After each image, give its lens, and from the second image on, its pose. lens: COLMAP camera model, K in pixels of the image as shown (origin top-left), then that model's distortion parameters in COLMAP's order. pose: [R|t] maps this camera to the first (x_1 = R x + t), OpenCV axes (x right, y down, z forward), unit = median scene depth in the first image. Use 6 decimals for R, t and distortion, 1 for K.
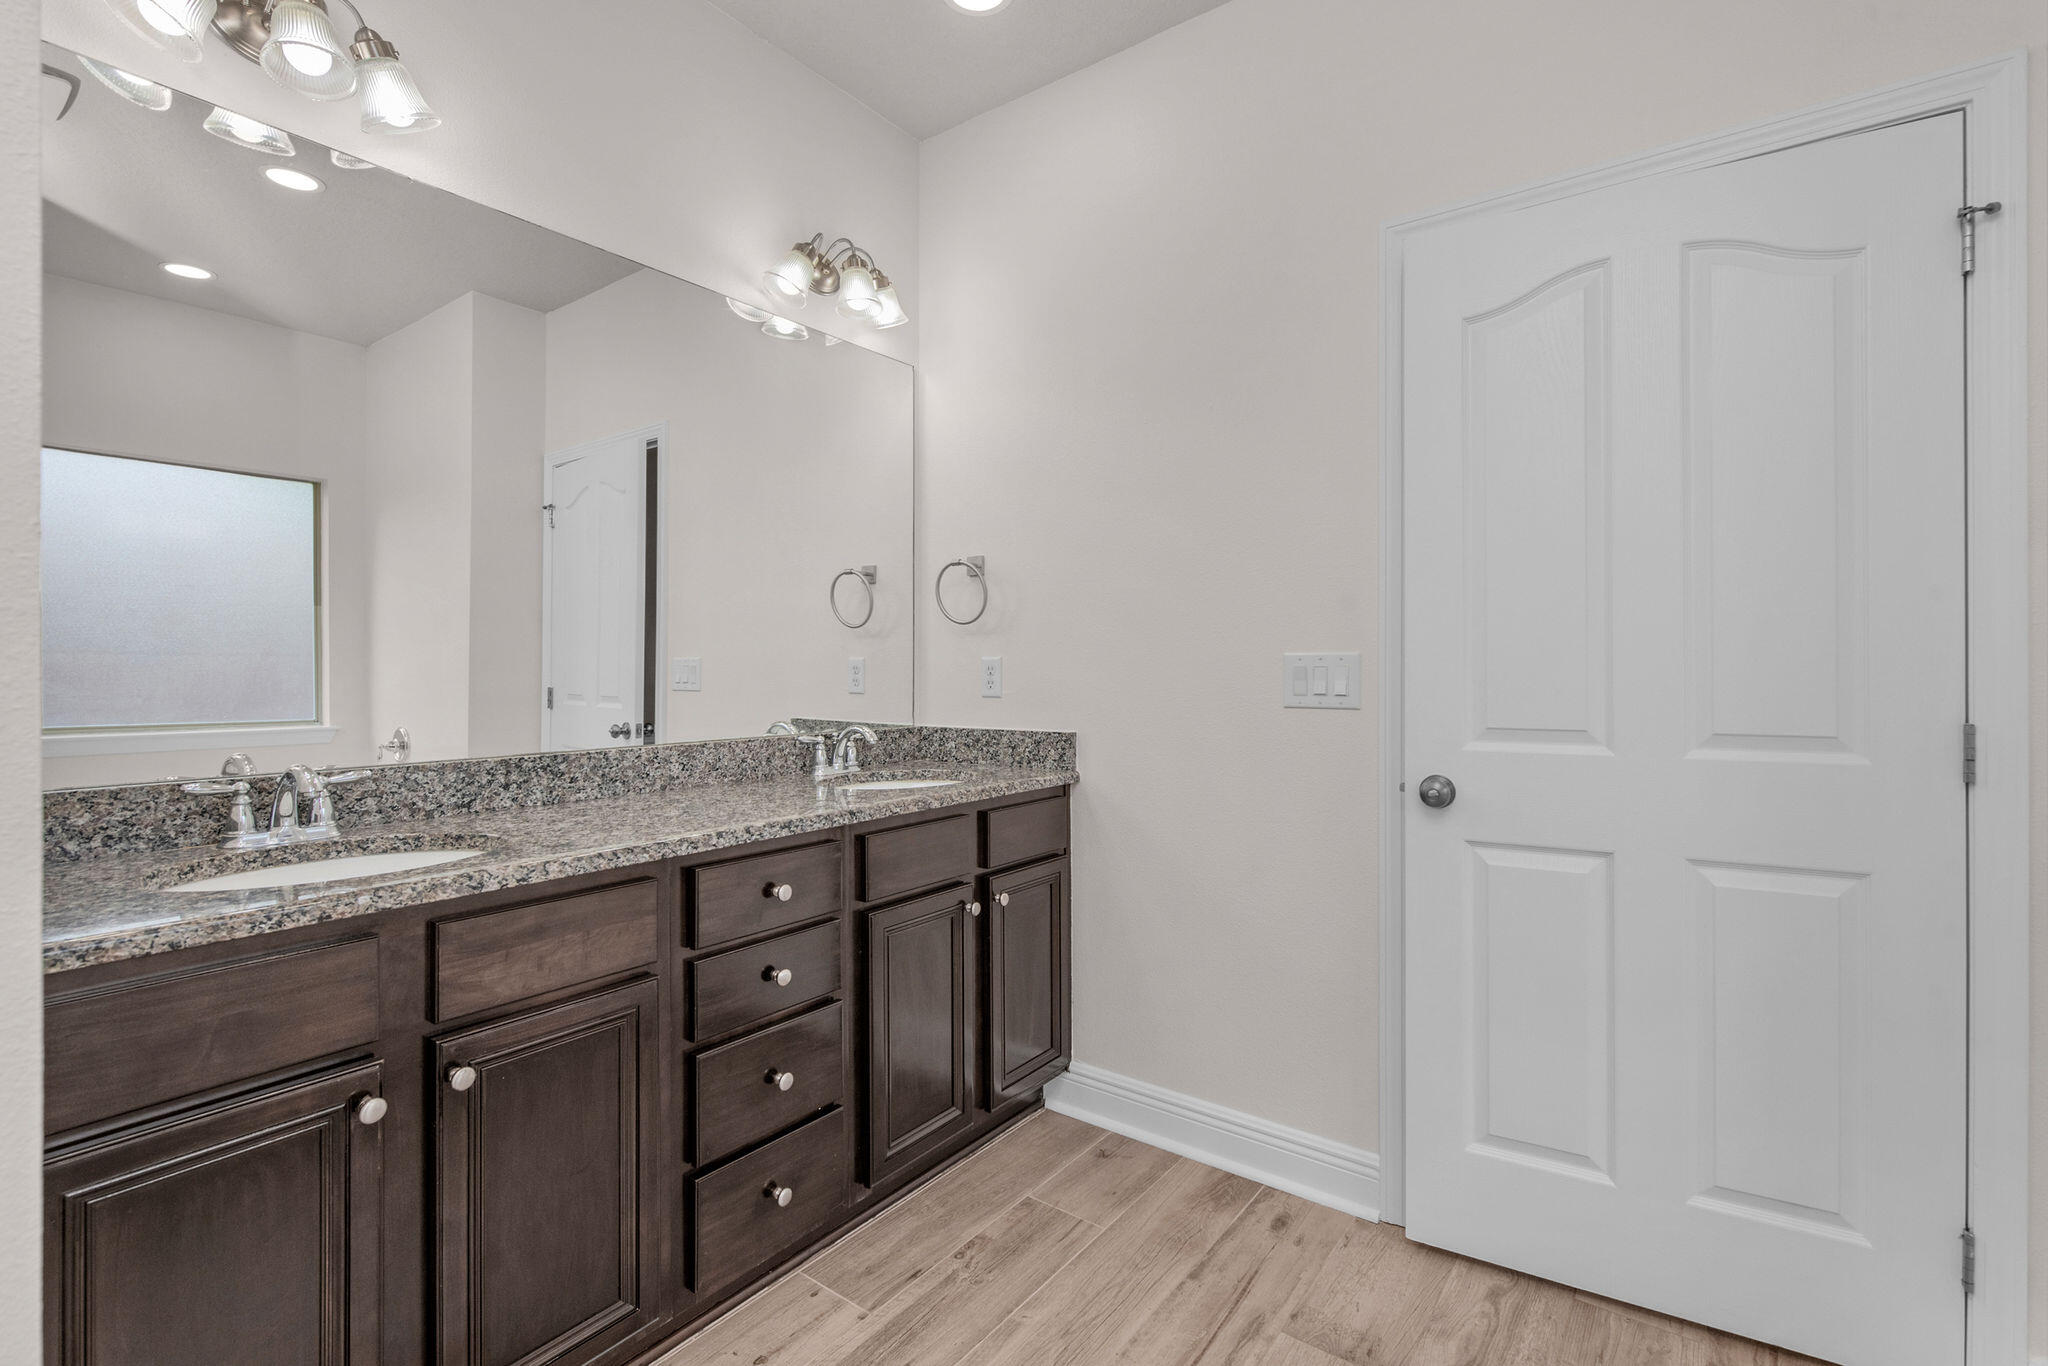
lens RADIAL K [[939.2, 0, 1015.9], [0, 939.2, 668.4], [0, 0, 1]] dist [0.015082, -0.007908]
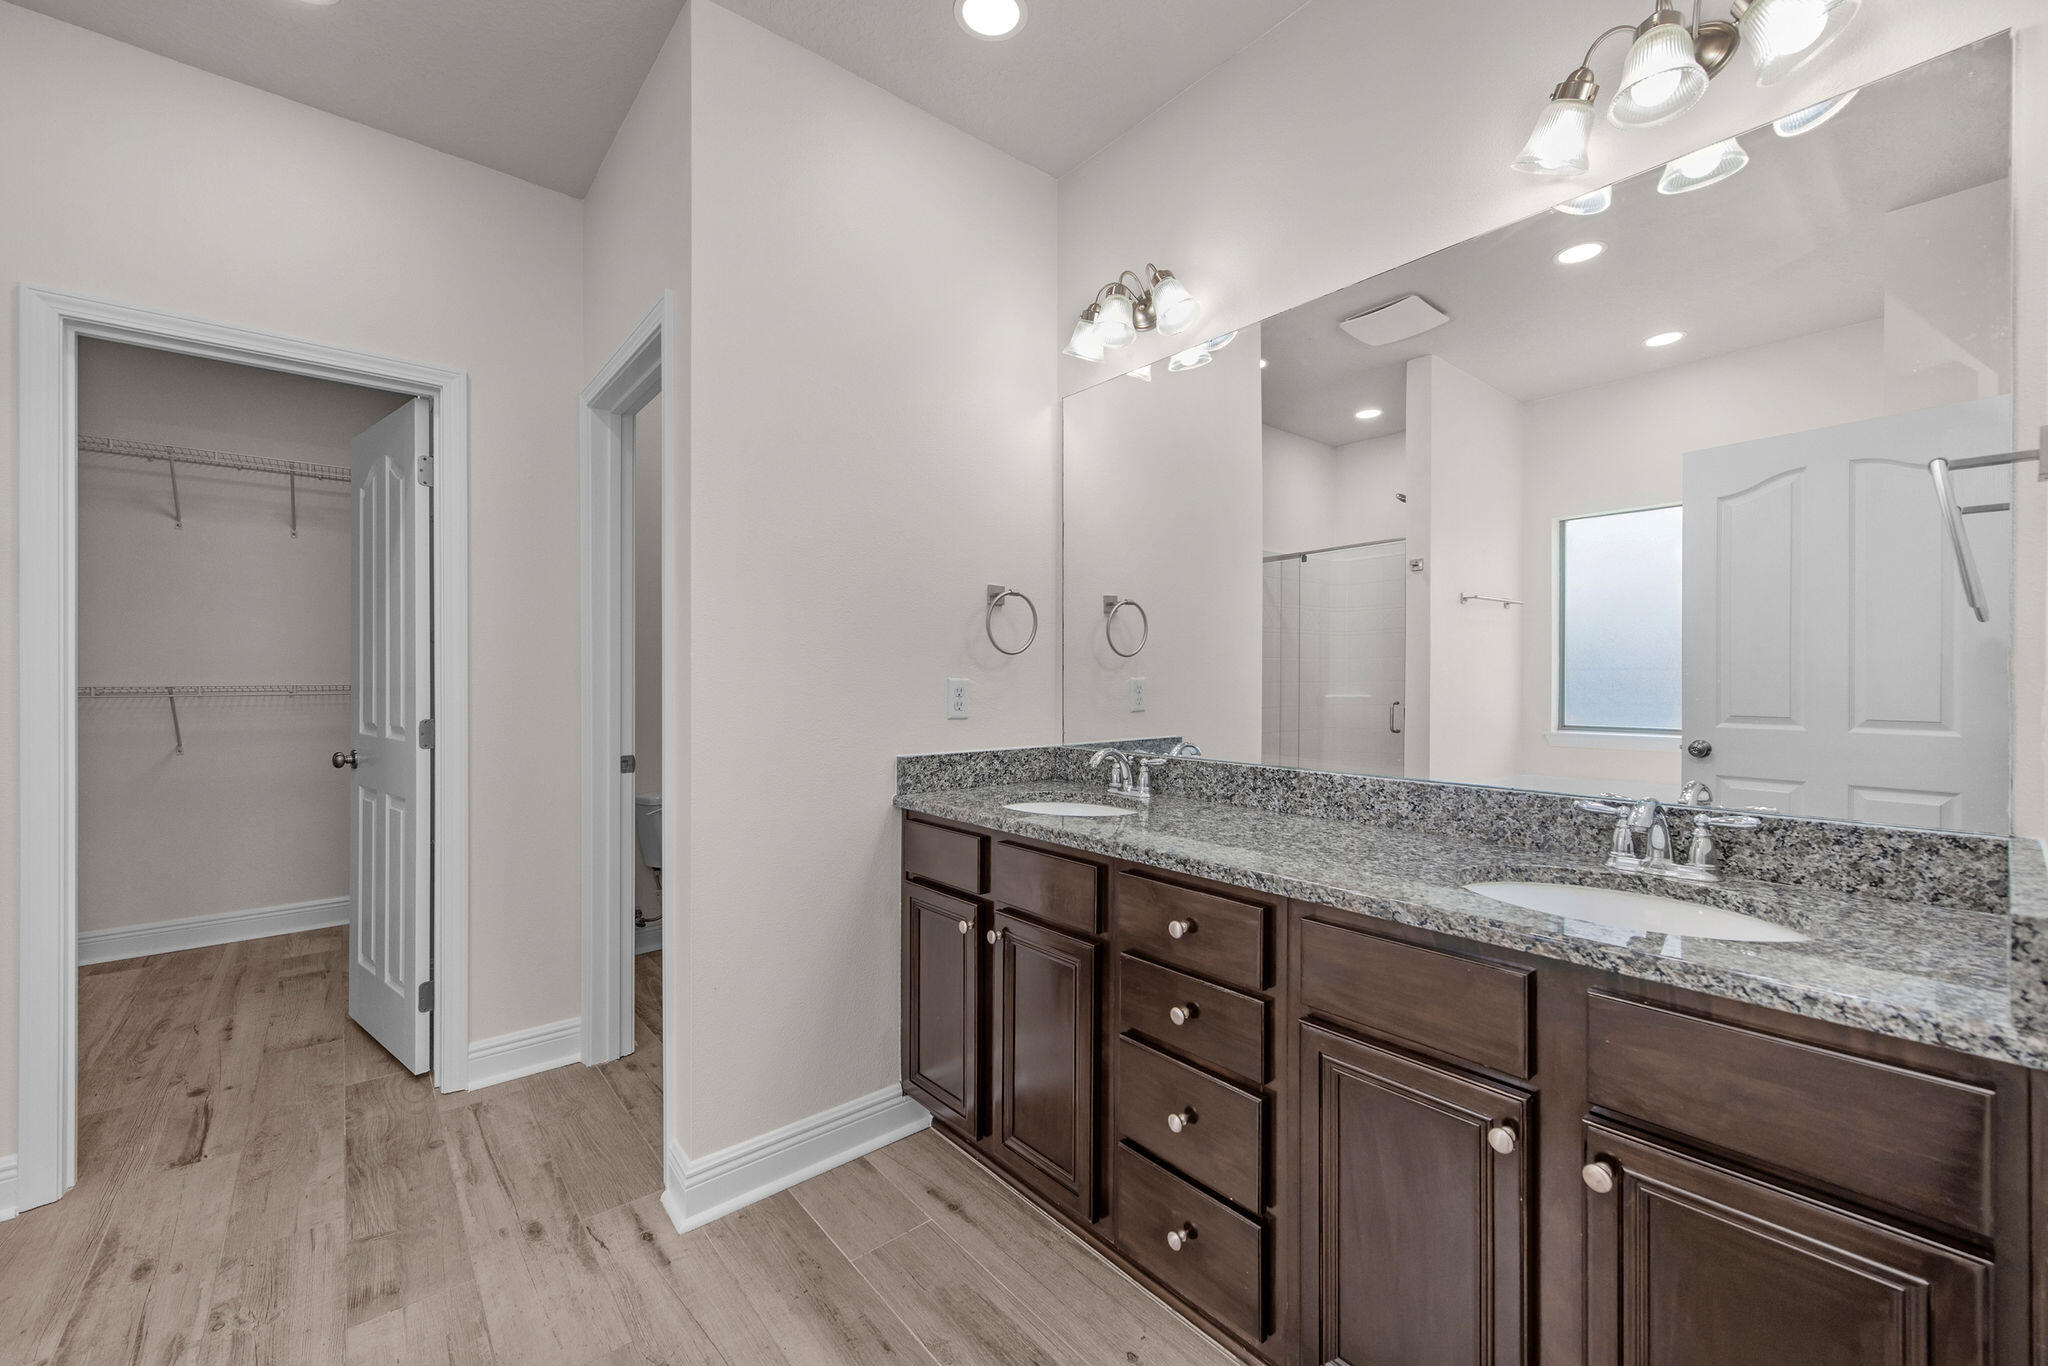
lens RADIAL K [[822.2, 0, 1023.0], [0, 822.2, 681.2], [0, 0, 1]] dist [0.010124, -0.002461]
pose [[-0.240607, 0.007084, -0.970597, 0.596772], [0.001732, 0.999975, 0.006869, -0.025353], [0.970621, -0.000028, -0.240614, 0.997831]]
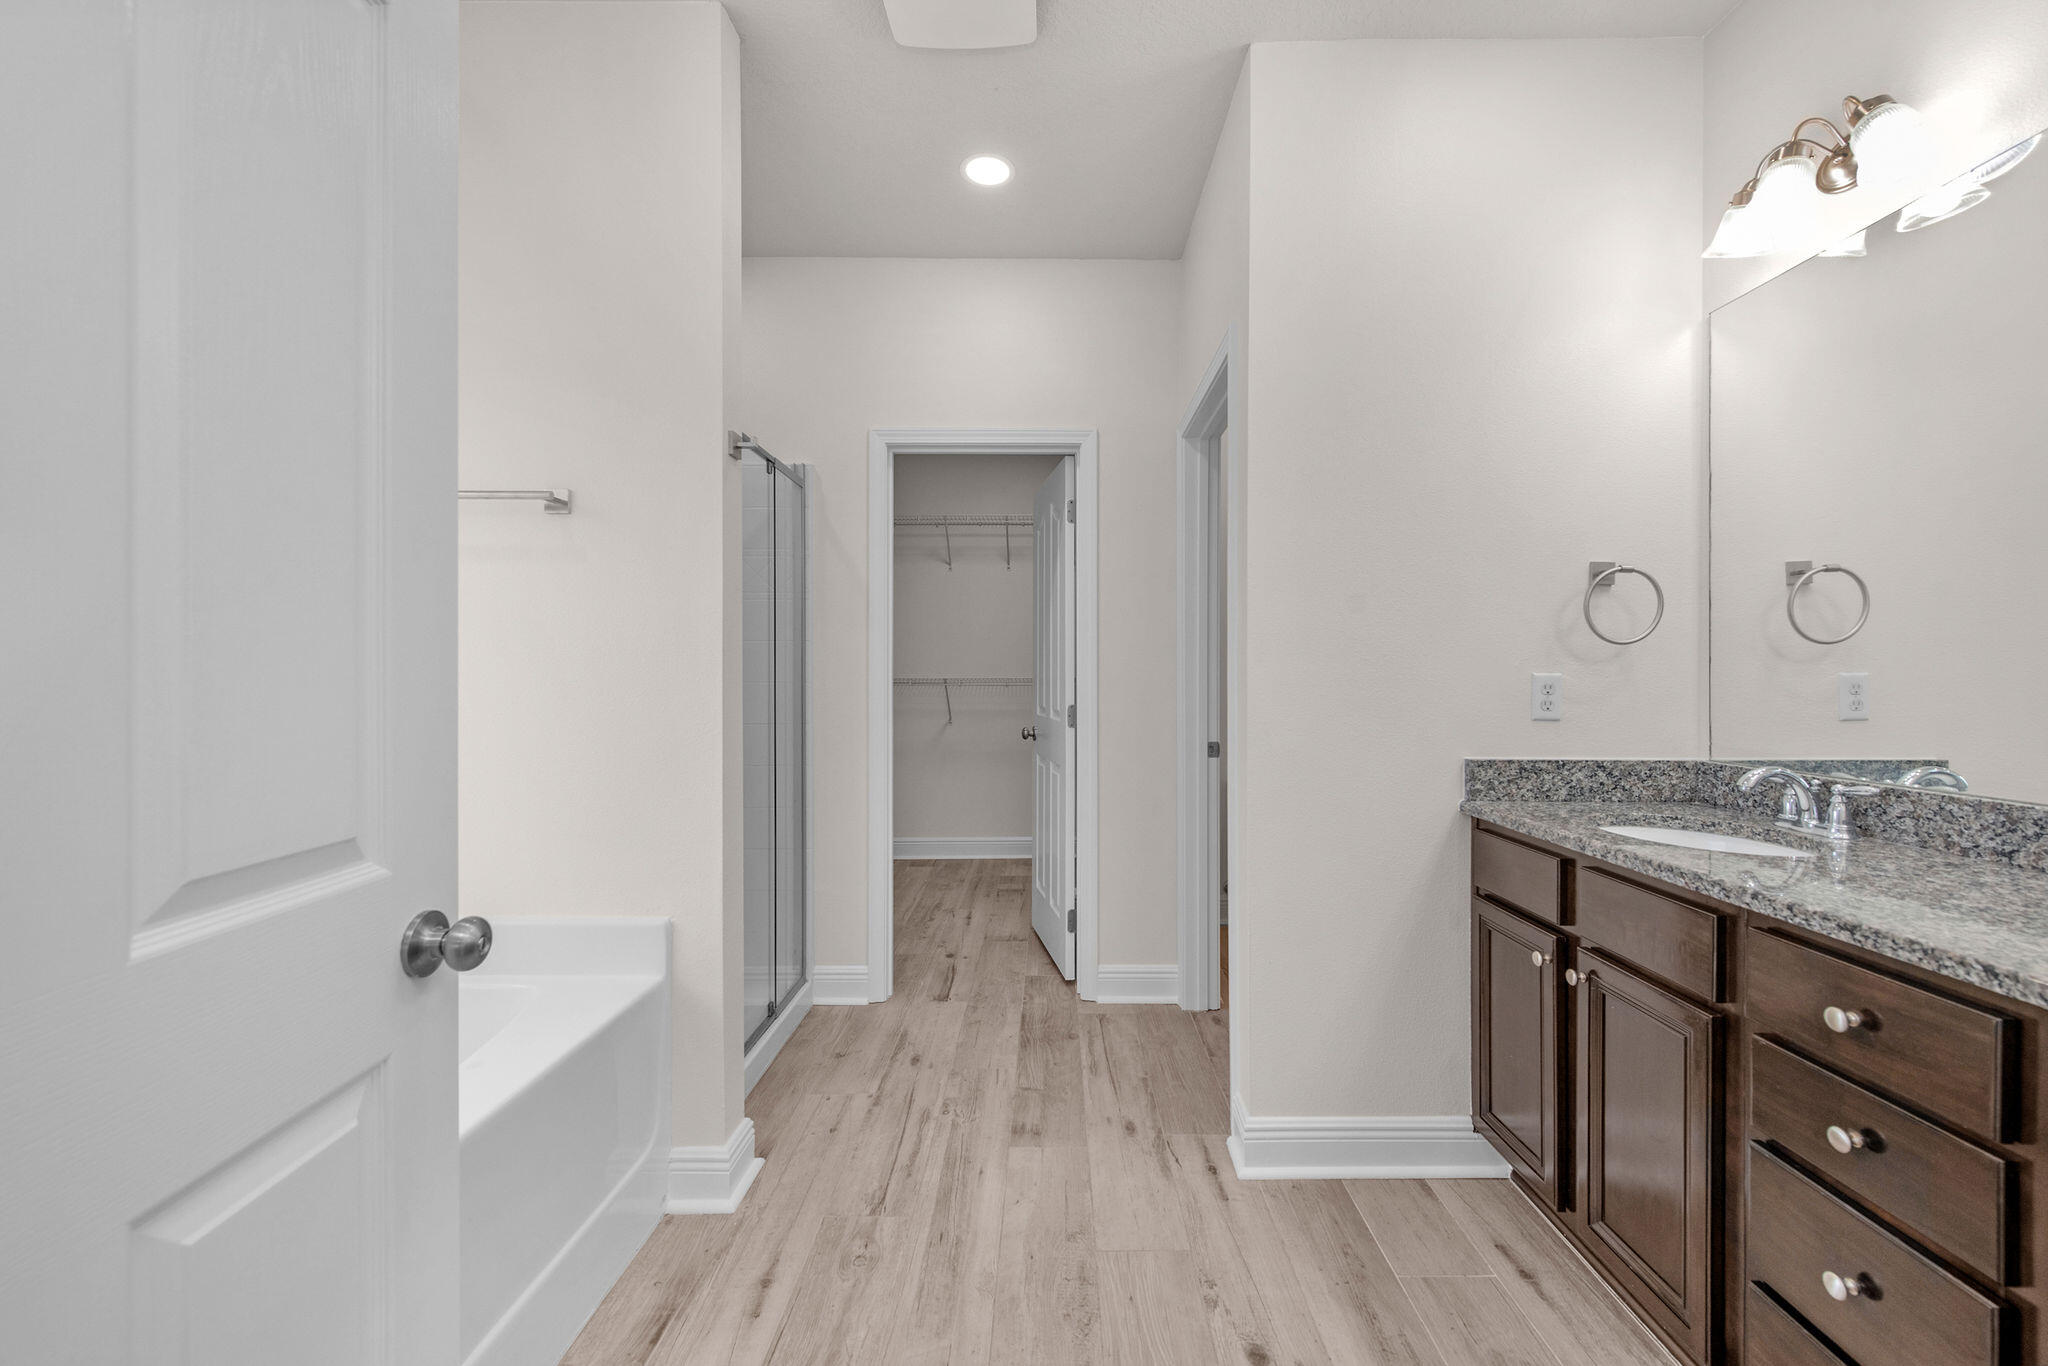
lens RADIAL K [[822.2, 0, 1041.2], [0, 822.2, 677.3], [0, 0, 1]] dist [0.010124, -0.002461]
pose [[-0.811689, 0.005262, -0.584066, 0.578811], [0.002117, 0.999979, 0.006067, -0.023693], [0.584086, 0.003688, -0.811684, 1.100654]]
